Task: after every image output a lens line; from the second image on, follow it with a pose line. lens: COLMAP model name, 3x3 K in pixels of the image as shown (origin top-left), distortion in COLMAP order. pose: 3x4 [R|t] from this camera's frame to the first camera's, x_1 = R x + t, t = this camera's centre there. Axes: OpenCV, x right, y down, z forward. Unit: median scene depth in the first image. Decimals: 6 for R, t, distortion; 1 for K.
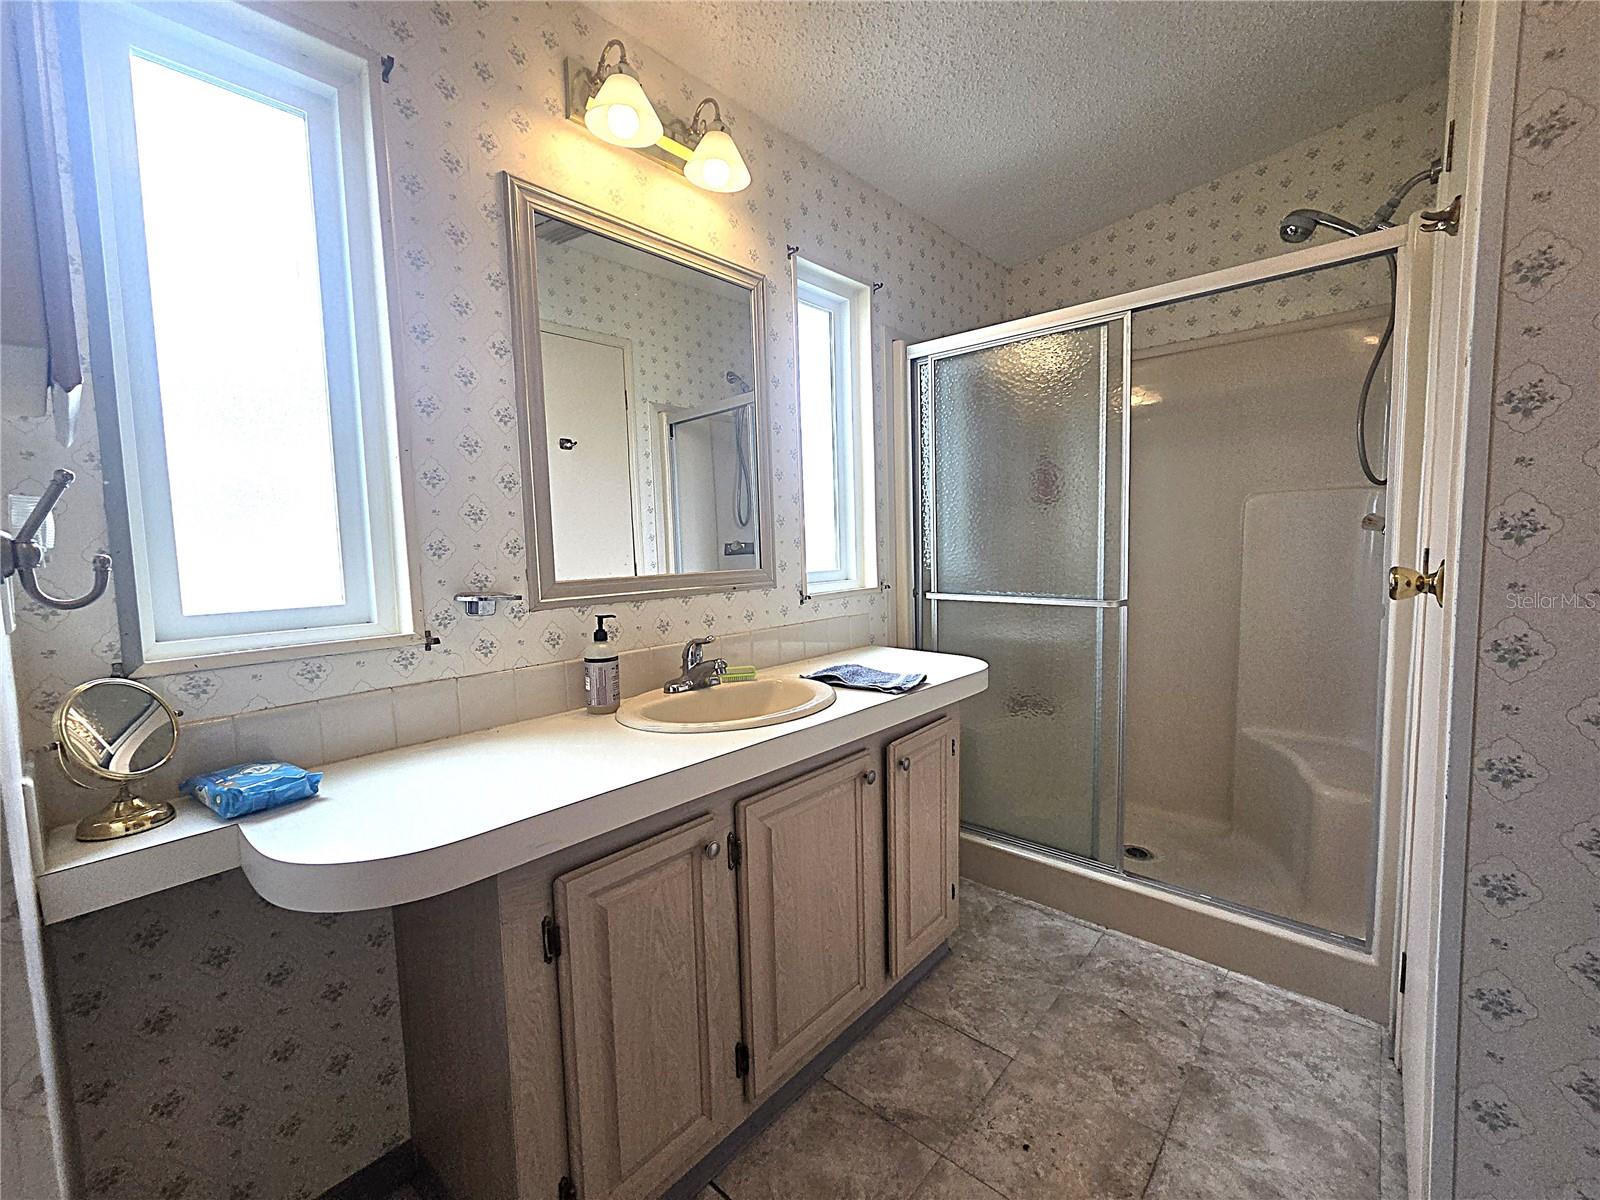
lens RADIAL K [[668.8, 0, 801.5], [0, 668.8, 599.5], [0, 0, 1]] dist [-0.001369, -0.000113]
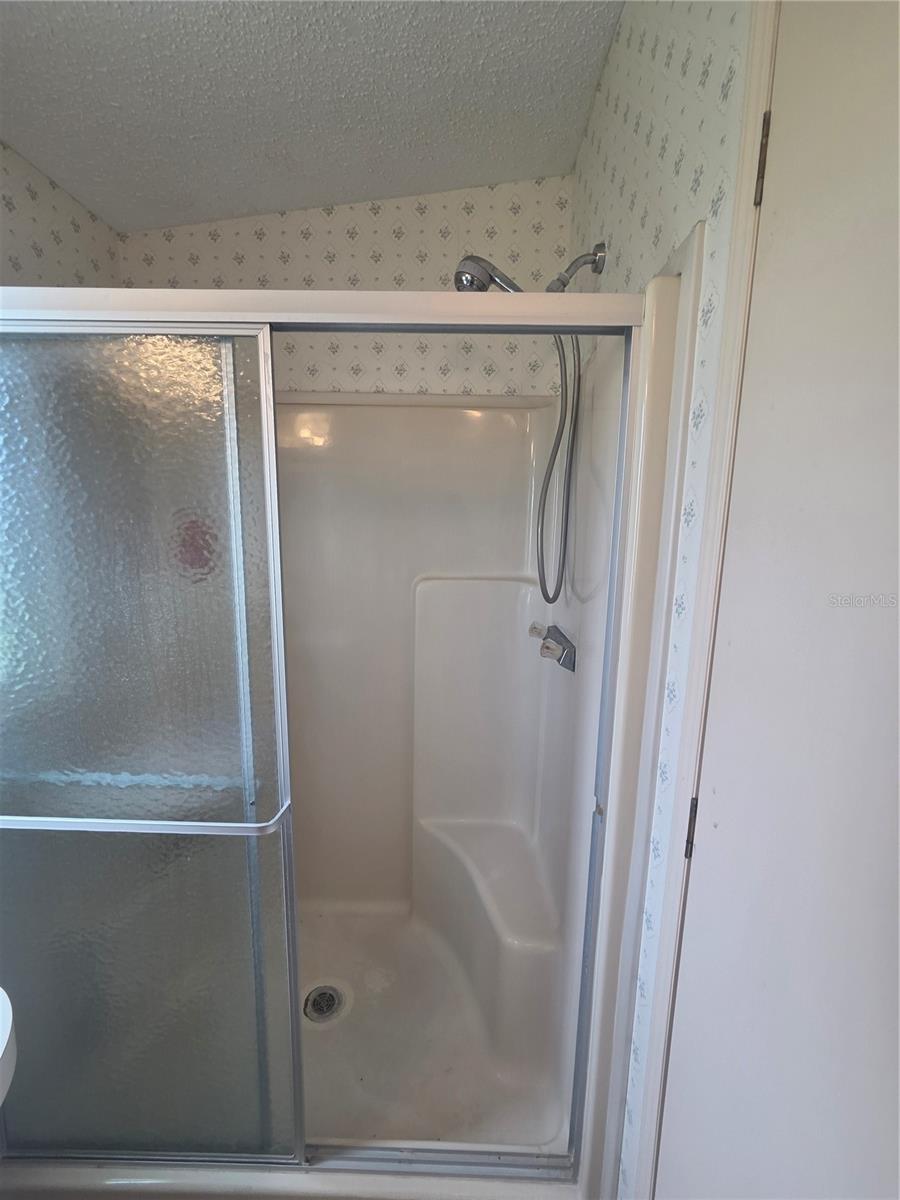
lens RADIAL K [[515.3, 0, 450.3], [0, 515.3, 605.7], [0, 0, 1]] dist [-0.013577, 0.008779]
pose [[0.755921, -0.073117, 0.650567, 0.266134], [0.024422, 0.996201, 0.083586, -0.198085], [-0.654207, -0.047296, 0.754835, 0.485644]]
